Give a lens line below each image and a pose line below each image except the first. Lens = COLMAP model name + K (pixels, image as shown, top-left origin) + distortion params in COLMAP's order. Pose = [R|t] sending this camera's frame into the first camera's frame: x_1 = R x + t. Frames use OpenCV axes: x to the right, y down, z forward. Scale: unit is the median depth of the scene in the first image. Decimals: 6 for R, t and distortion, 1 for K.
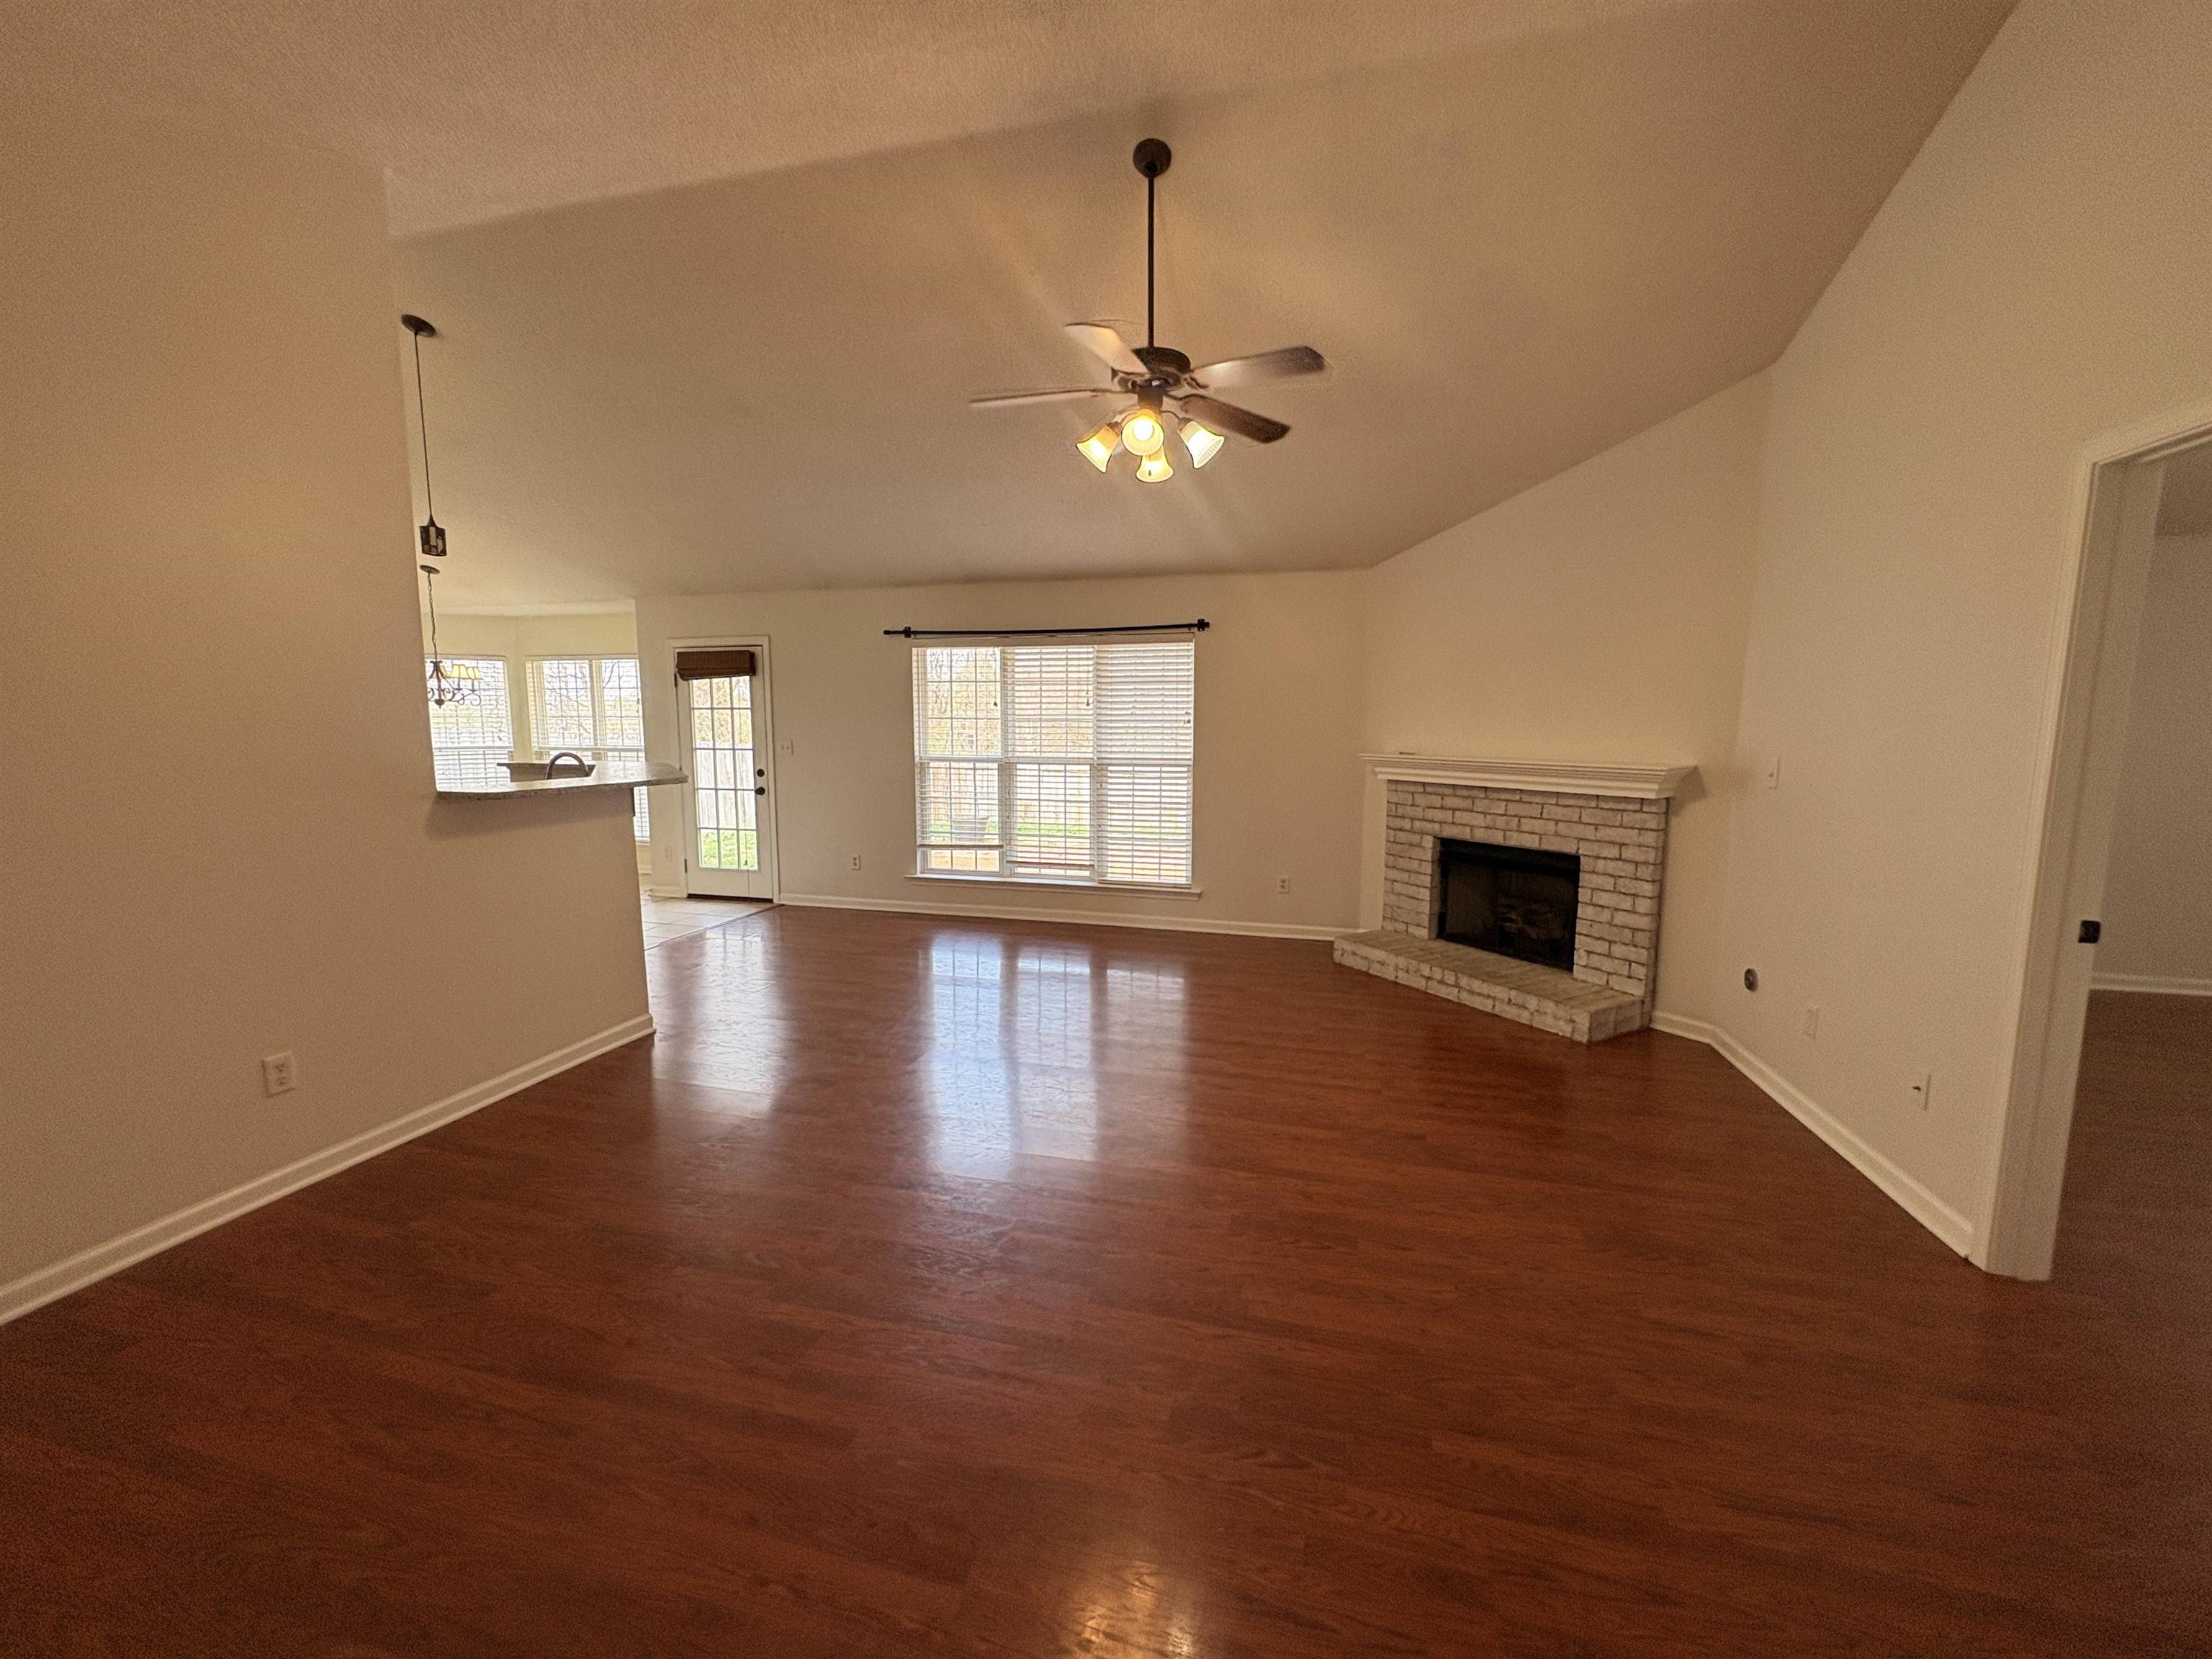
lens RADIAL K [[880.1, 0, 1110.6], [0, 880.1, 837.1], [0, 0, 1]] dist [0.001338, -0.000378]
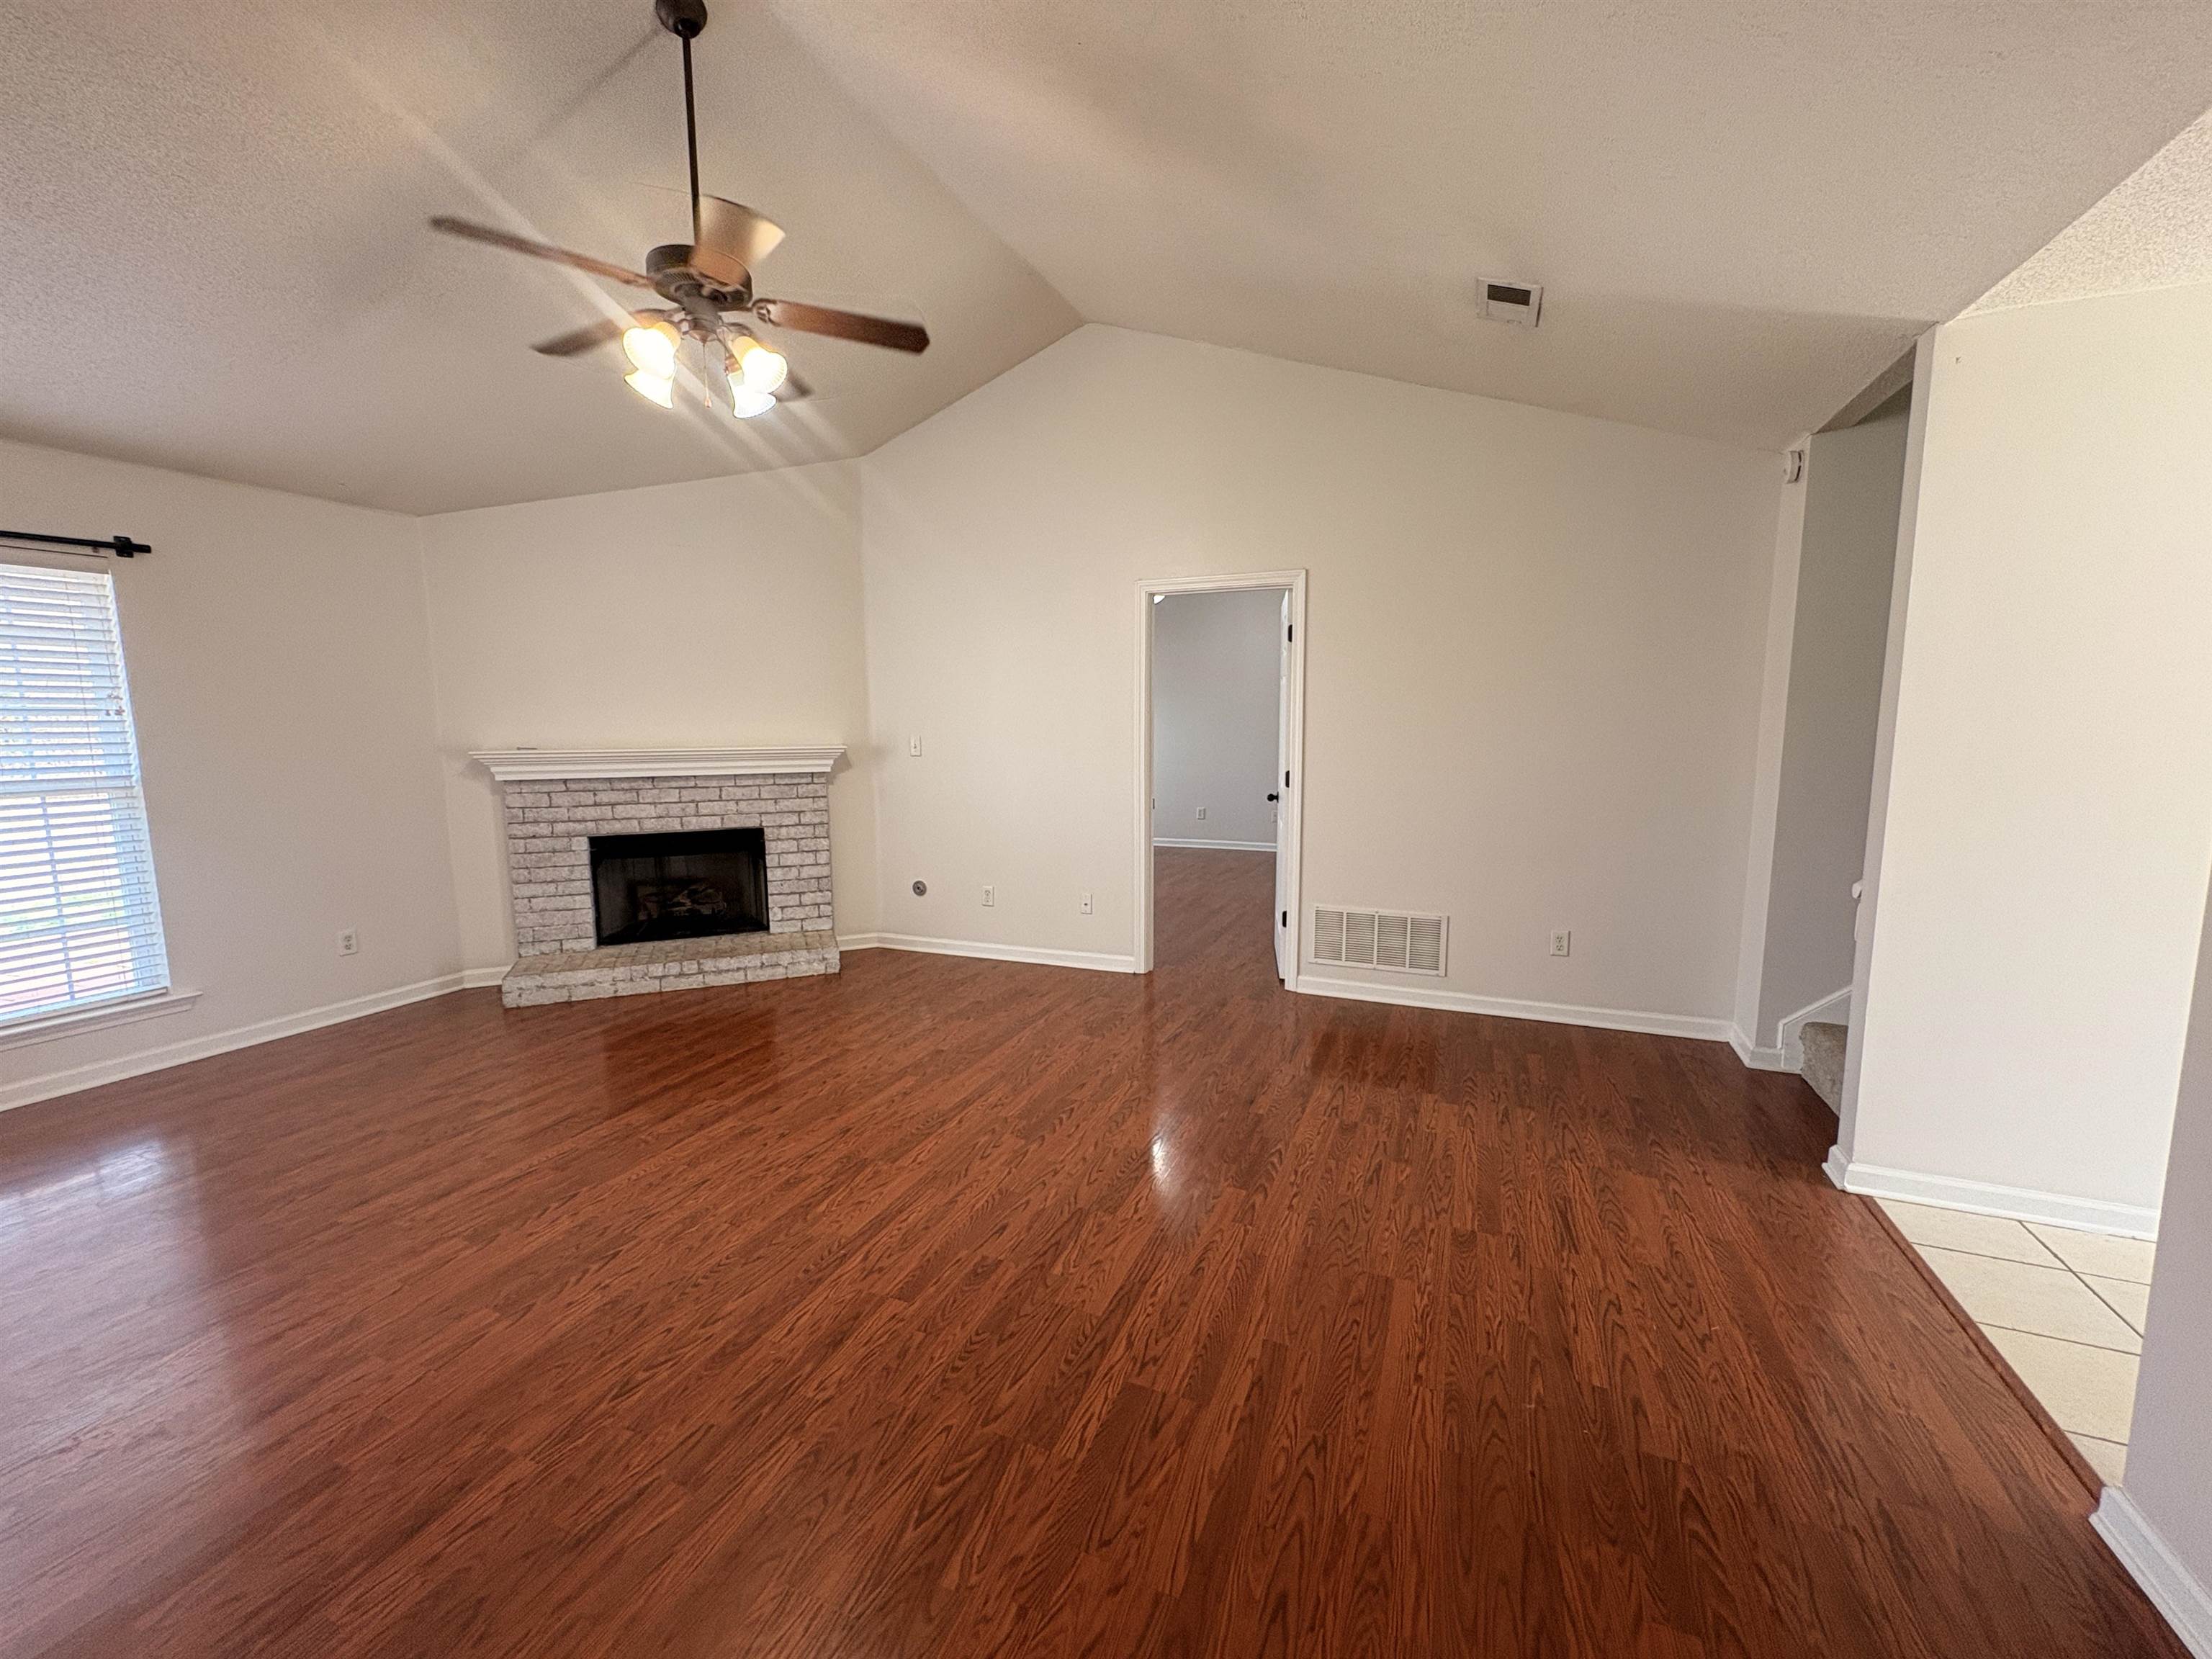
lens RADIAL K [[880.1, 0, 1101.5], [0, 880.1, 824.5], [0, 0, 1]] dist [0.001338, -0.000378]
pose [[0.142868, -0.123966, 0.981948, -0.454652], [0.133322, 0.985493, 0.105016, -0.038144], [-0.980721, 0.115912, 0.157323, 0.326647]]
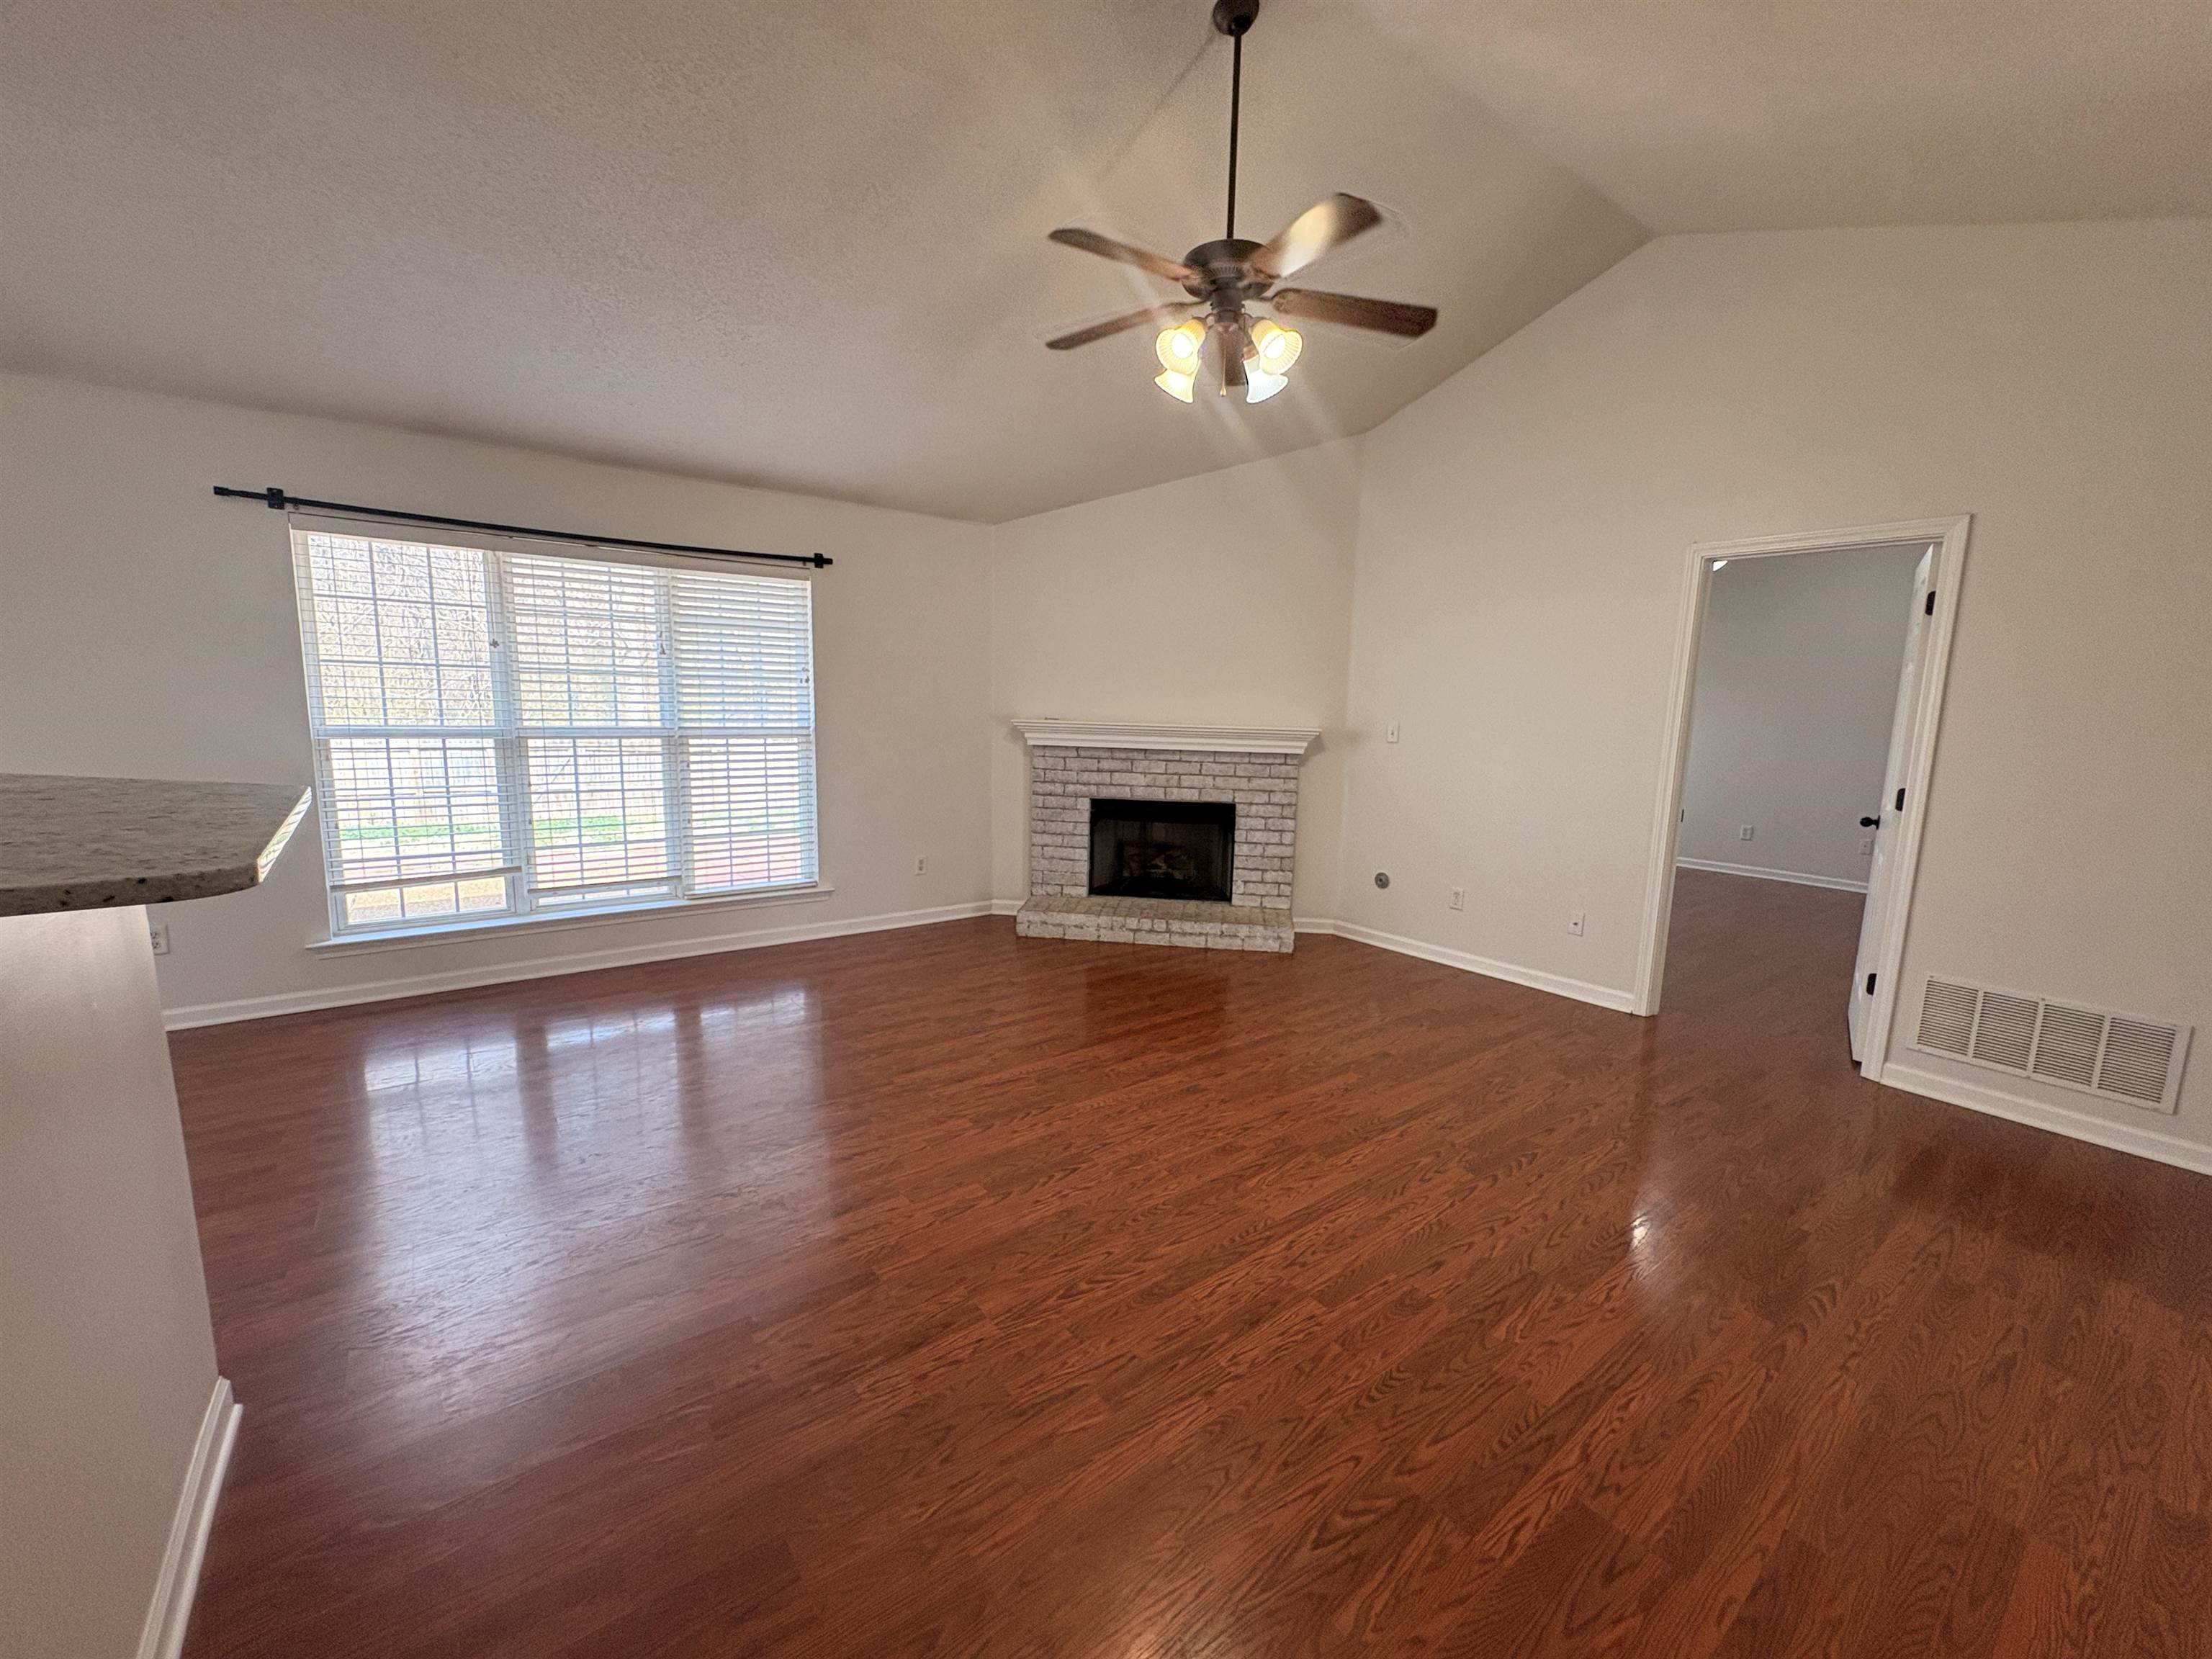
lens RADIAL K [[880.1, 0, 1107.4], [0, 880.1, 824.7], [0, 0, 1]] dist [0.001338, -0.000378]
pose [[0.615228, -0.100488, 0.781918, -0.439679], [0.078155, 0.994731, 0.066344, -0.037095], [-0.784465, 0.020295, 0.619840, 0.333904]]
